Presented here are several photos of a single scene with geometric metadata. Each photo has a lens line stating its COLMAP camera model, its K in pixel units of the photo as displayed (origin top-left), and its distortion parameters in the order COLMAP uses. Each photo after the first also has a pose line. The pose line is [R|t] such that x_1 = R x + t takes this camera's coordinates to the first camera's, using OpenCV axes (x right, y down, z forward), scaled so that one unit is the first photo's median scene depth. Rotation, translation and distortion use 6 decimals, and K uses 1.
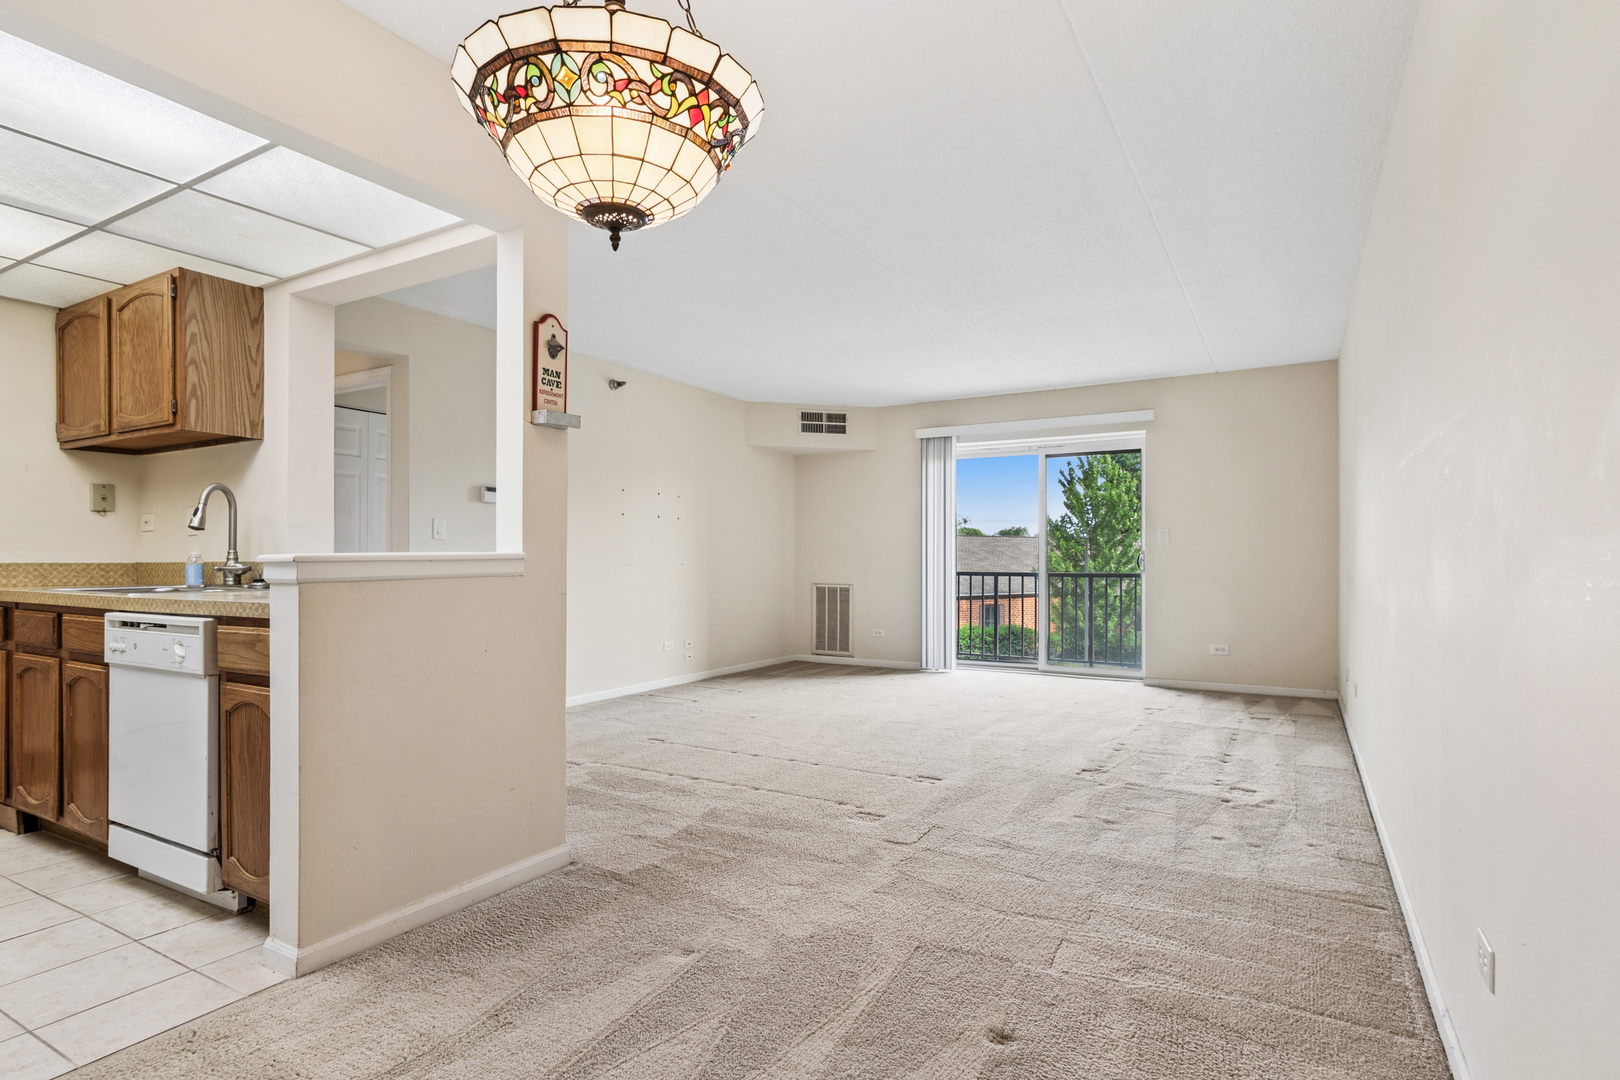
lens RADIAL K [[850.3, 0, 830.6], [0, 850.3, 550.9], [0, 0, 1]] dist [0.000574, 0.003195]
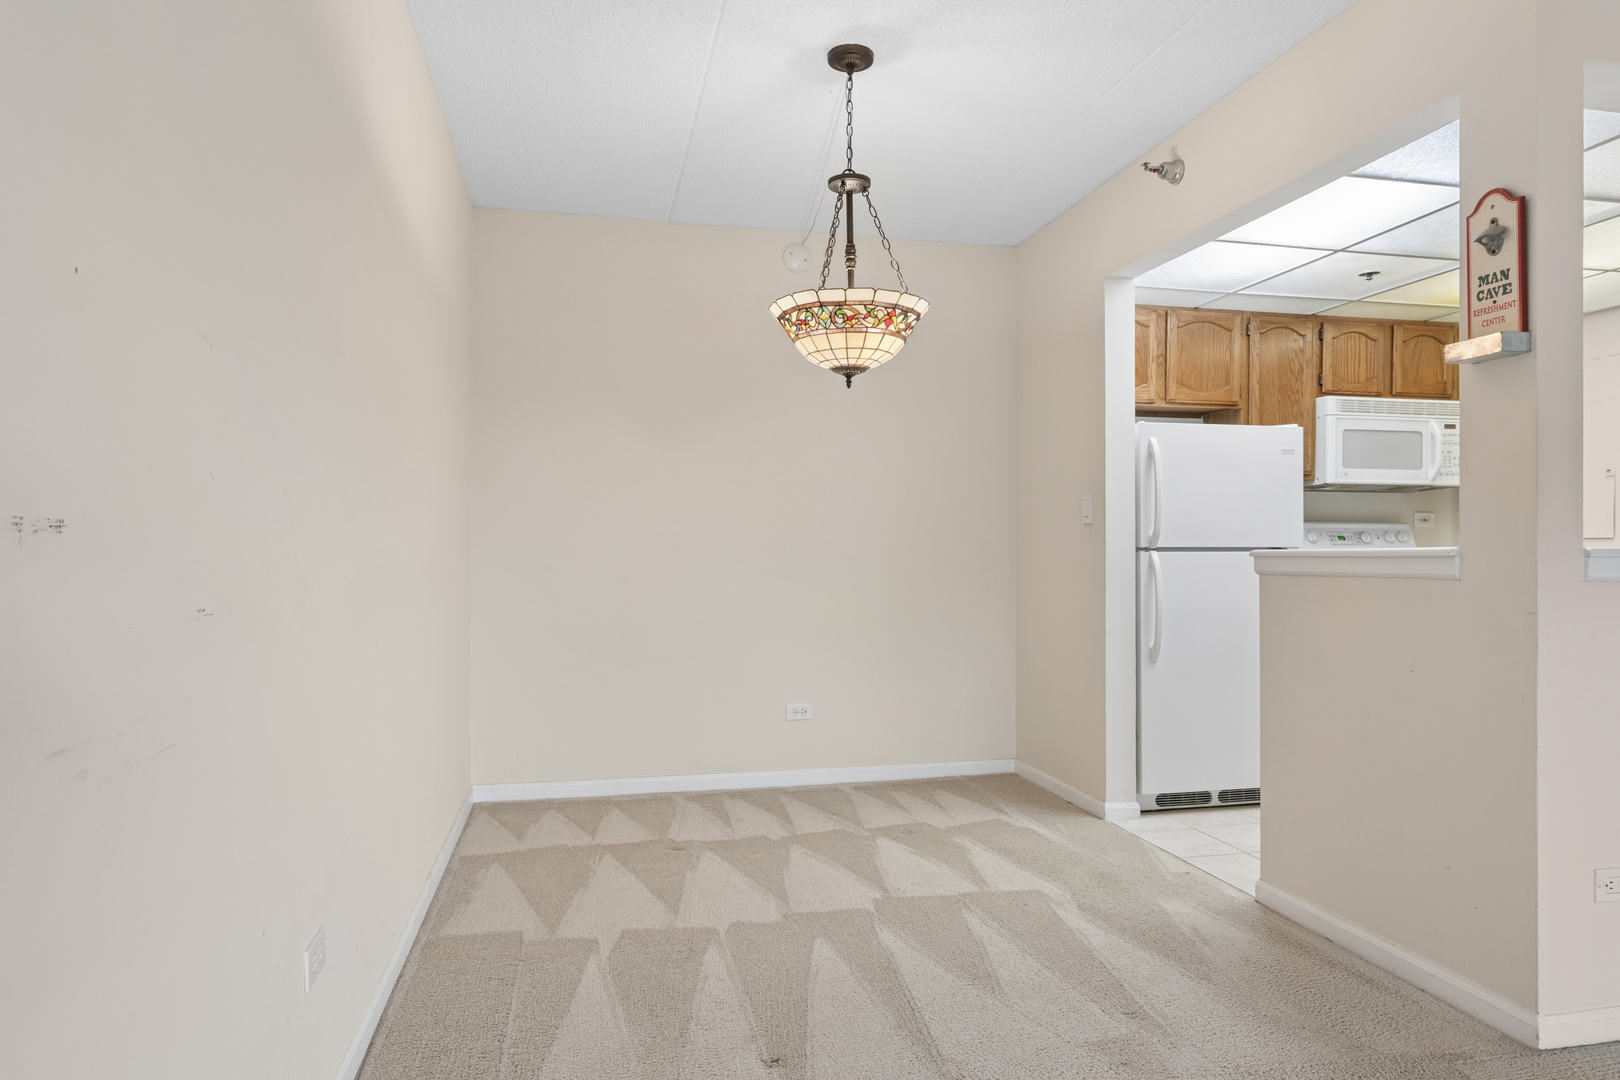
lens RADIAL K [[1010.3, 0, 808.2], [0, 1010.3, 542.5], [0, 0, 1]] dist [0.013280, -0.004003]
pose [[-0.750145, -0.000719, -0.661273, 0.522186], [0.009108, 0.999893, -0.011419, 0.001560], [0.661211, -0.014589, -0.750058, 1.082767]]
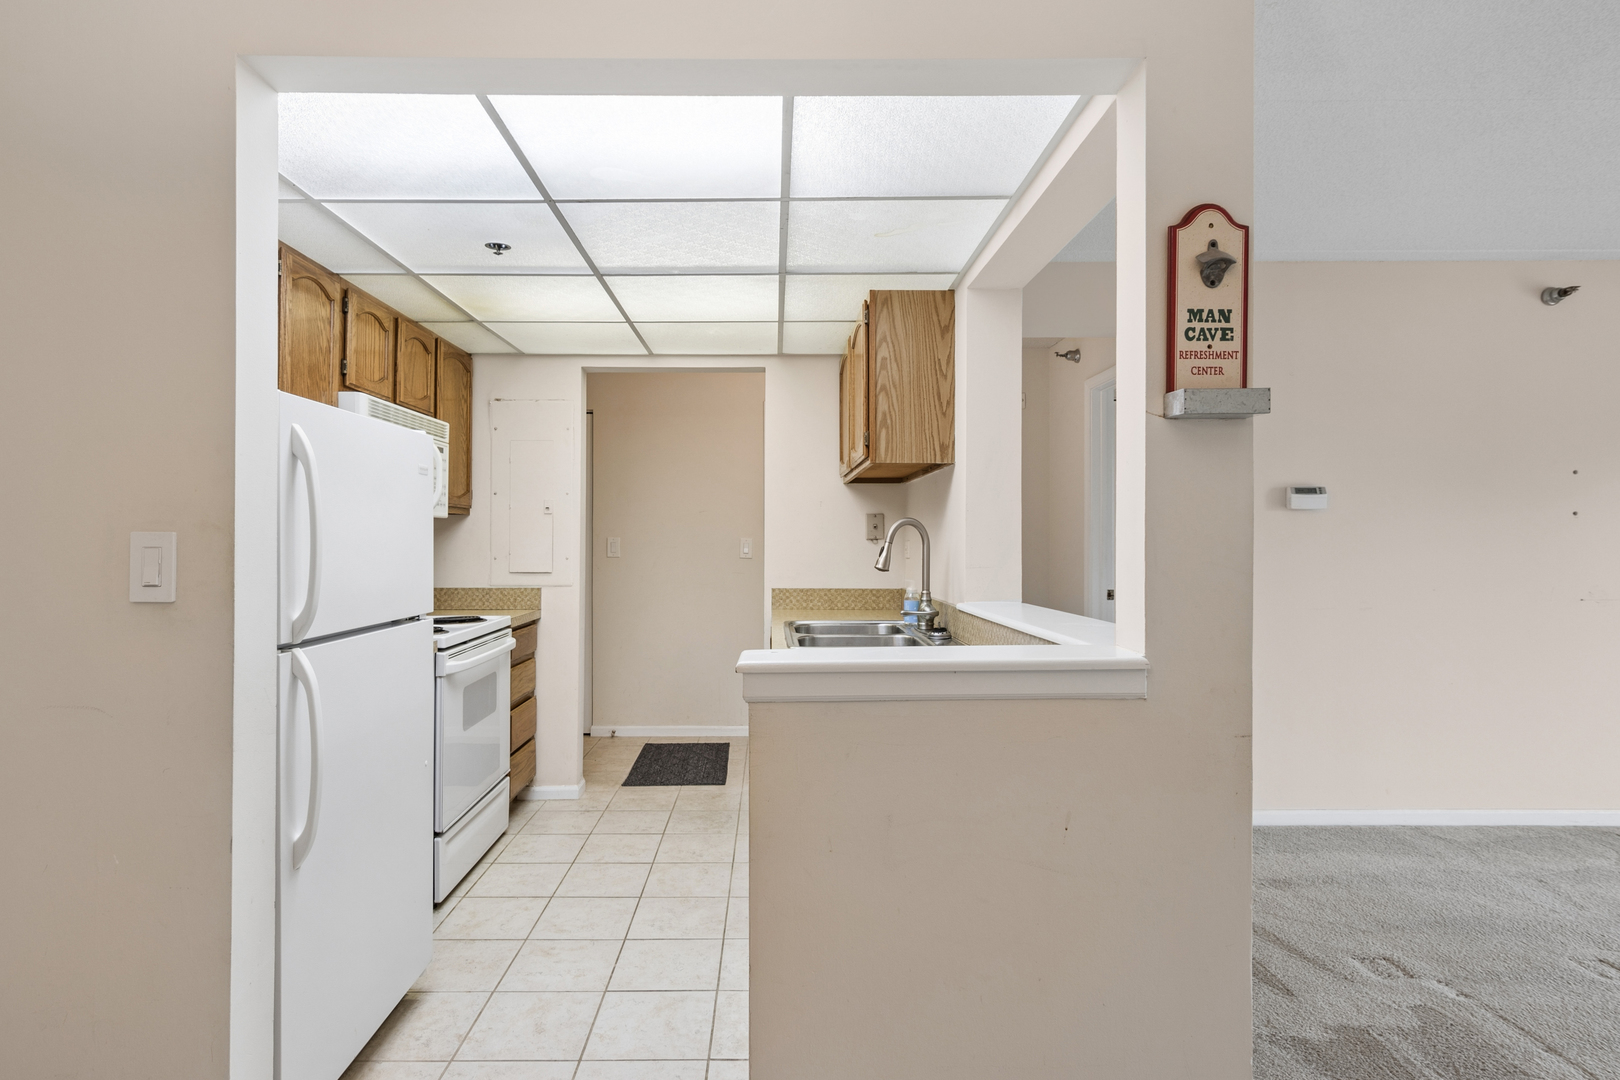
lens RADIAL K [[850.3, 0, 764.6], [0, 850.3, 531.6], [0, 0, 1]] dist [0.000574, 0.003195]
pose [[0.483363, -0.002955, -0.875415, -0.001656], [0.007046, 0.999975, 0.000515, -0.068264], [0.875392, -0.006418, 0.483371, 0.442416]]
